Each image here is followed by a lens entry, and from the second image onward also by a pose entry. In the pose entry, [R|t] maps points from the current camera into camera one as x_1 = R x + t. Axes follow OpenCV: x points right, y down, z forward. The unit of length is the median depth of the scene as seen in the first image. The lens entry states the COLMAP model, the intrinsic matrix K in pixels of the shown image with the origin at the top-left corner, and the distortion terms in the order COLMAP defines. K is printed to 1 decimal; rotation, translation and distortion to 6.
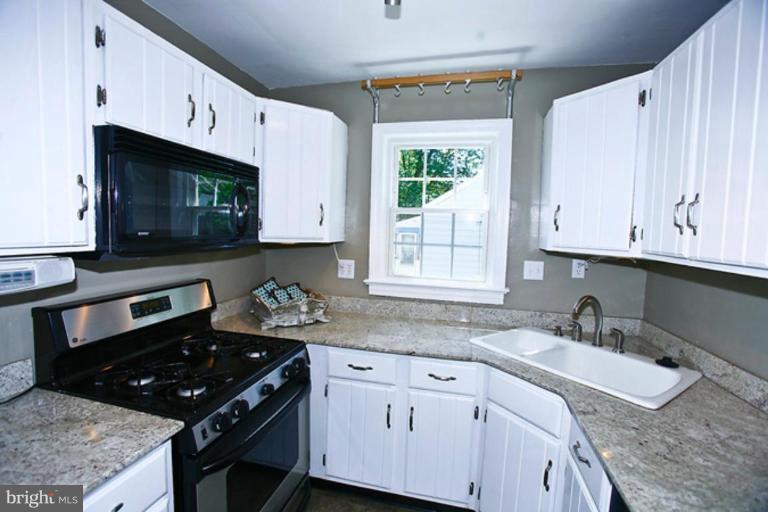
lens RADIAL K [[352.4, 0, 384.0], [0, 352.4, 256.0], [0, 0, 1]] dist [-0.019667, 0.000045]
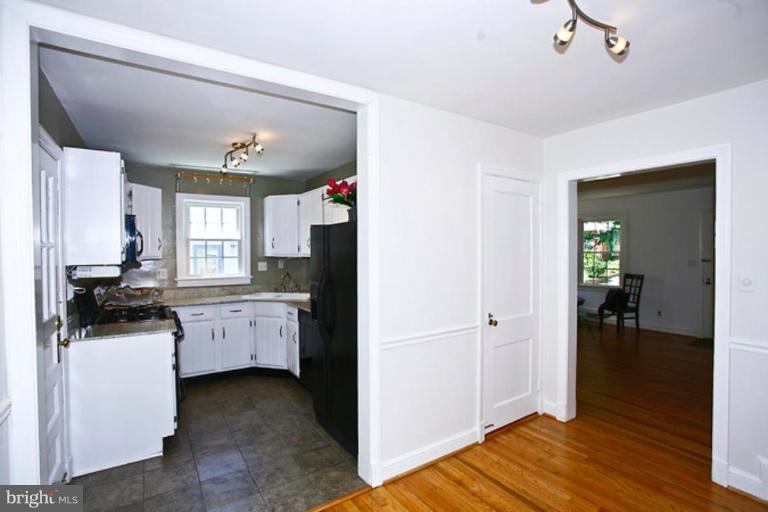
lens RADIAL K [[372.3, 0, 378.3], [0, 372.3, 258.2], [0, 0, 1]] dist [-0.014991, 0.000953]
pose [[0.690904, -0.052177, 0.721061, -0.732212], [0.078439, 0.996914, -0.003020, 0.053763], [-0.718679, 0.058645, 0.692865, -1.104872]]
